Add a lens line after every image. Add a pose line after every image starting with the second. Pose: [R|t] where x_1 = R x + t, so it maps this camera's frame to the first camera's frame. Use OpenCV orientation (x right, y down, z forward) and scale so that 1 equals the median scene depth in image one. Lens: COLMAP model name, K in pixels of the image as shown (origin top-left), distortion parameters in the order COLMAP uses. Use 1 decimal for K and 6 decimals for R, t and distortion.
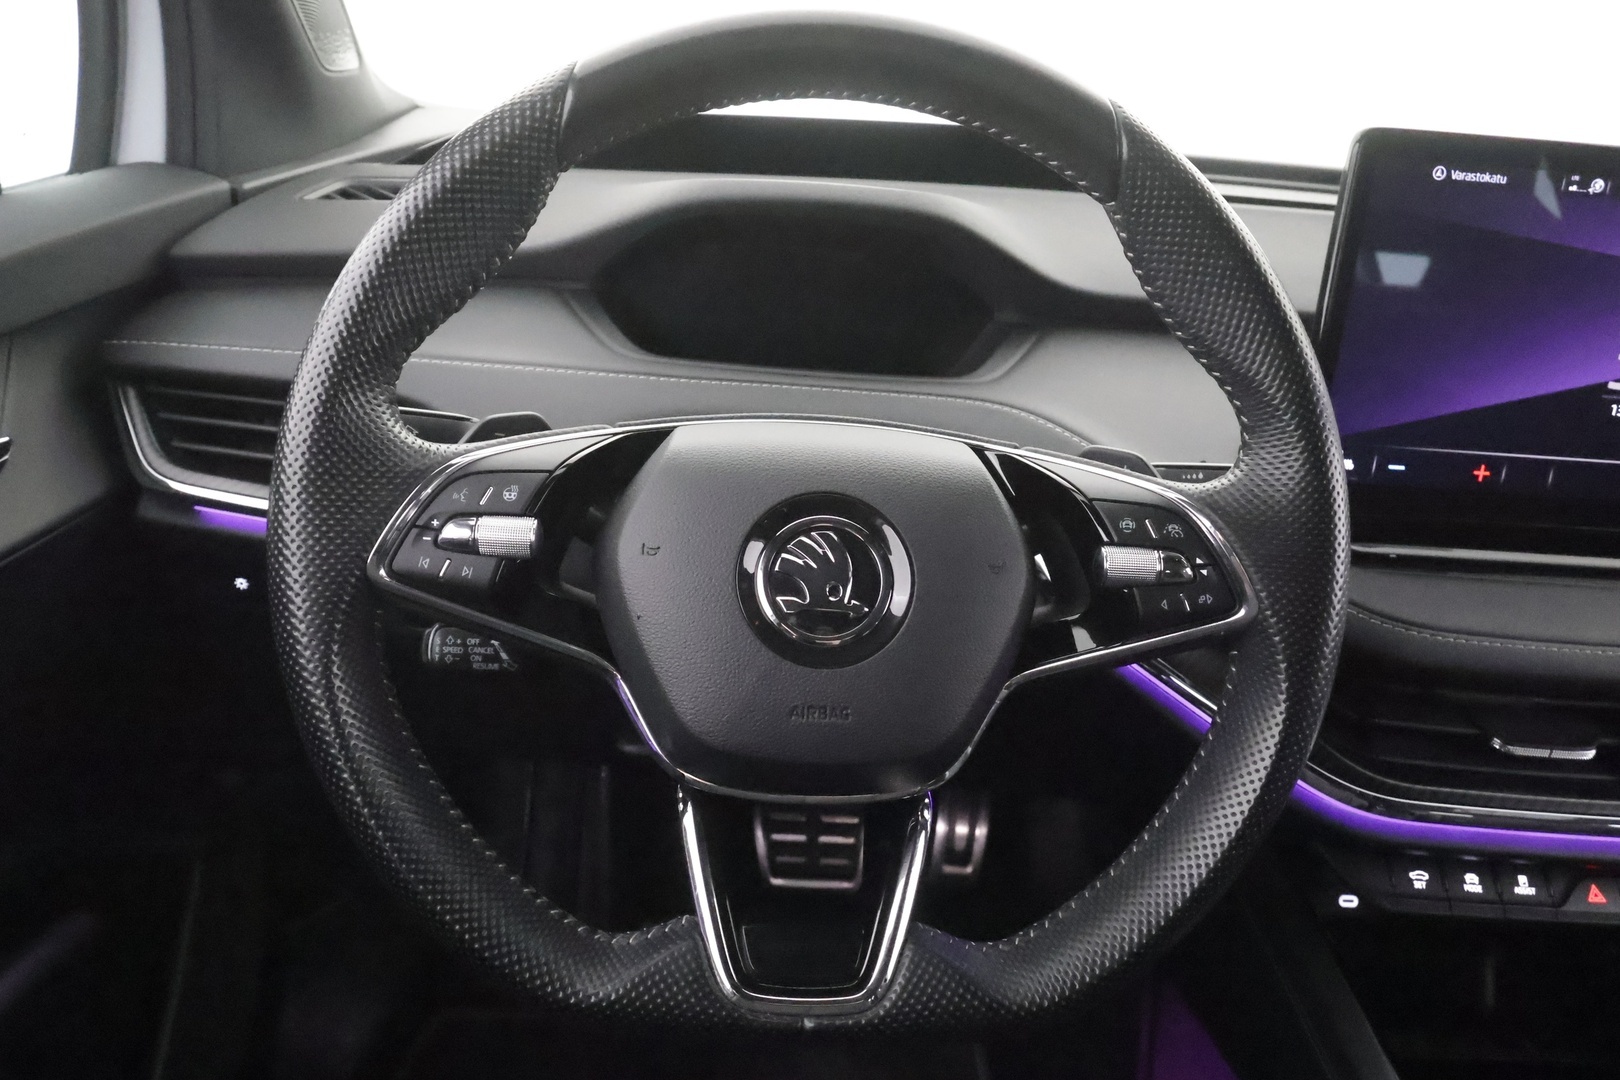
lens RADIAL K [[1178.9, 0, 812.3], [0, 1178.9, 547.1], [0, 0, 1]] dist [0.008415, 0.001230]
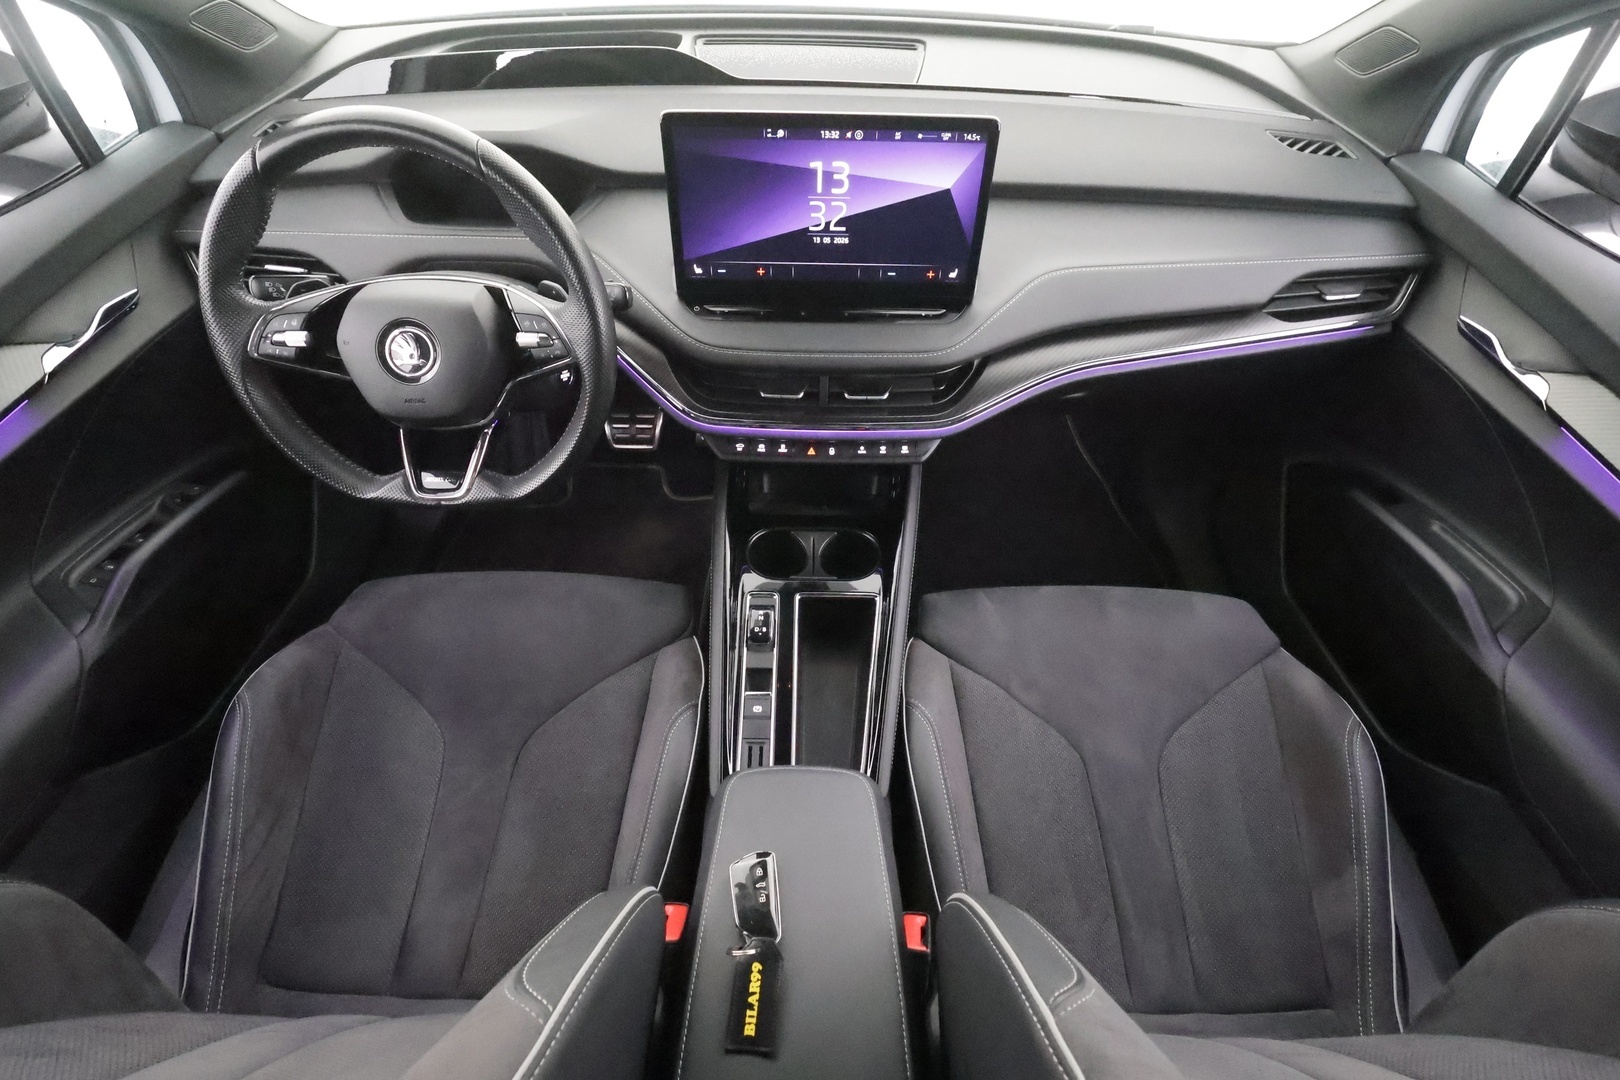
lens RADIAL K [[754.9, 0, 816.4], [0, 754.9, 543.7], [0, 0, 1]] dist [0.002181, 0.000743]
pose [[0.996779, -0.012509, -0.079216, 0.857914], [0.043941, 0.911487, 0.408976, -0.191565], [0.067088, -0.411140, 0.909100, -0.562243]]
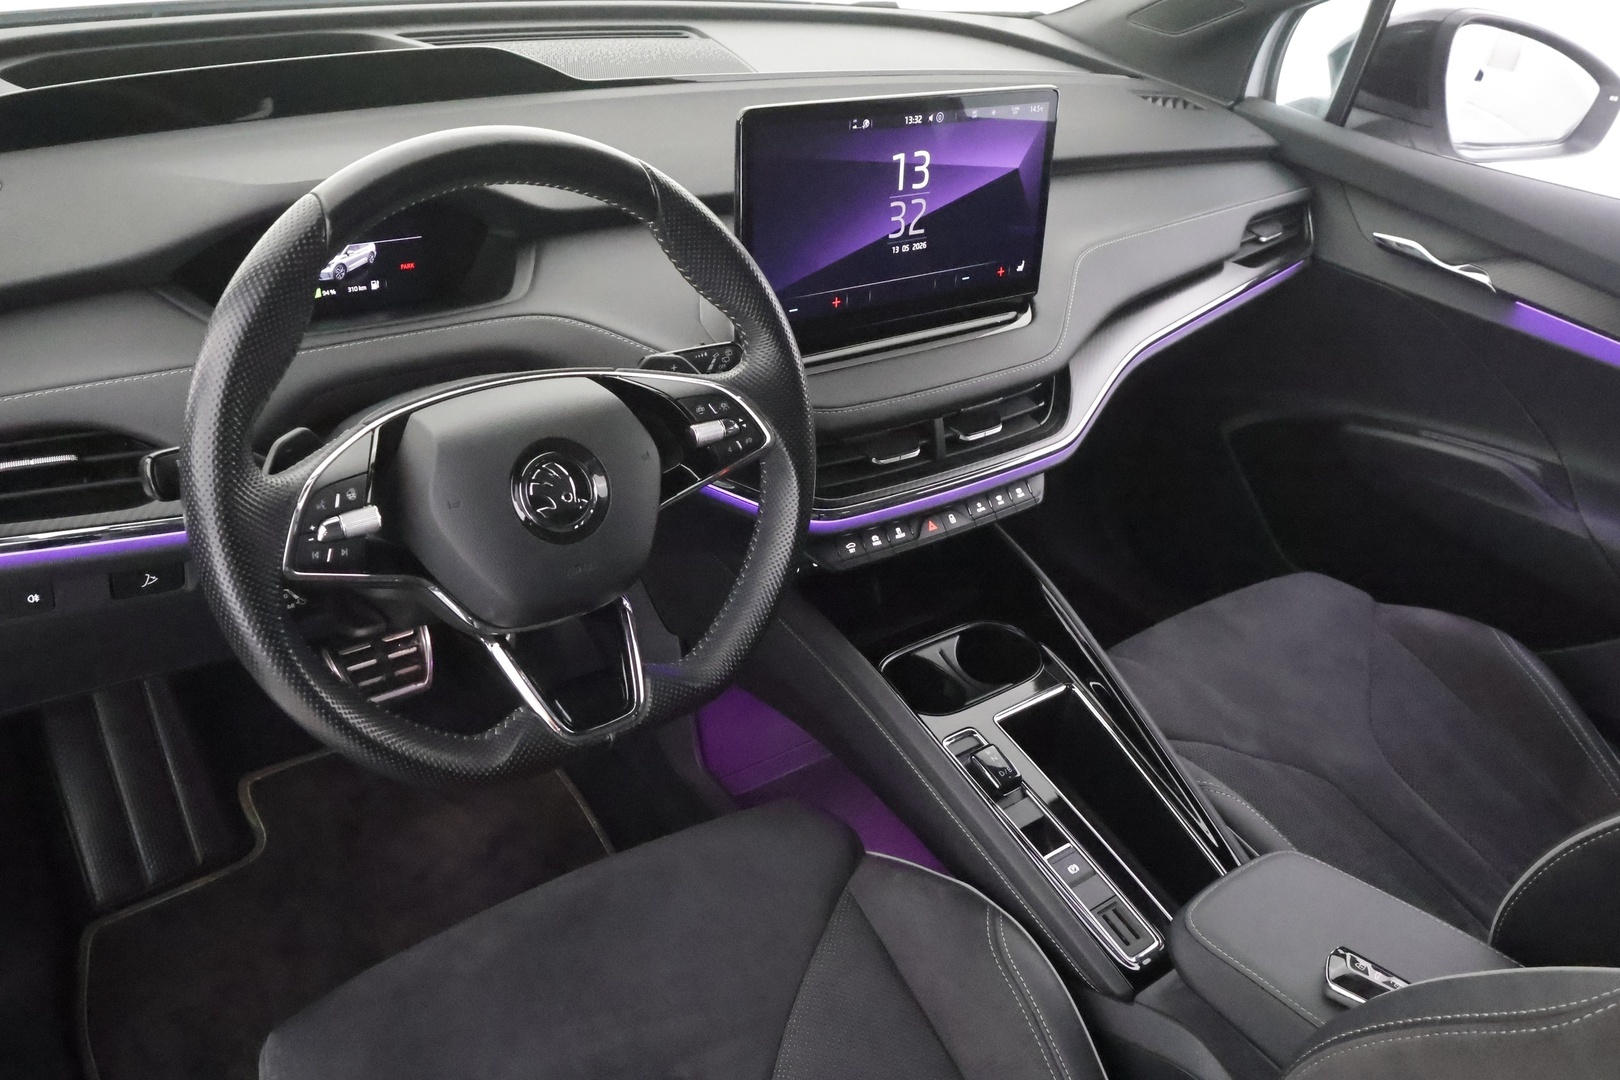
lens RADIAL K [[1293.9, 0, 813.7], [0, 1293.9, 545.4], [0, 0, 1]] dist [0.004313, -0.001887]
pose [[0.819508, -0.299771, 0.488409, -0.483946], [0.183381, 0.944636, 0.272092, -0.263237], [-0.542935, -0.133417, 0.829109, -0.571598]]
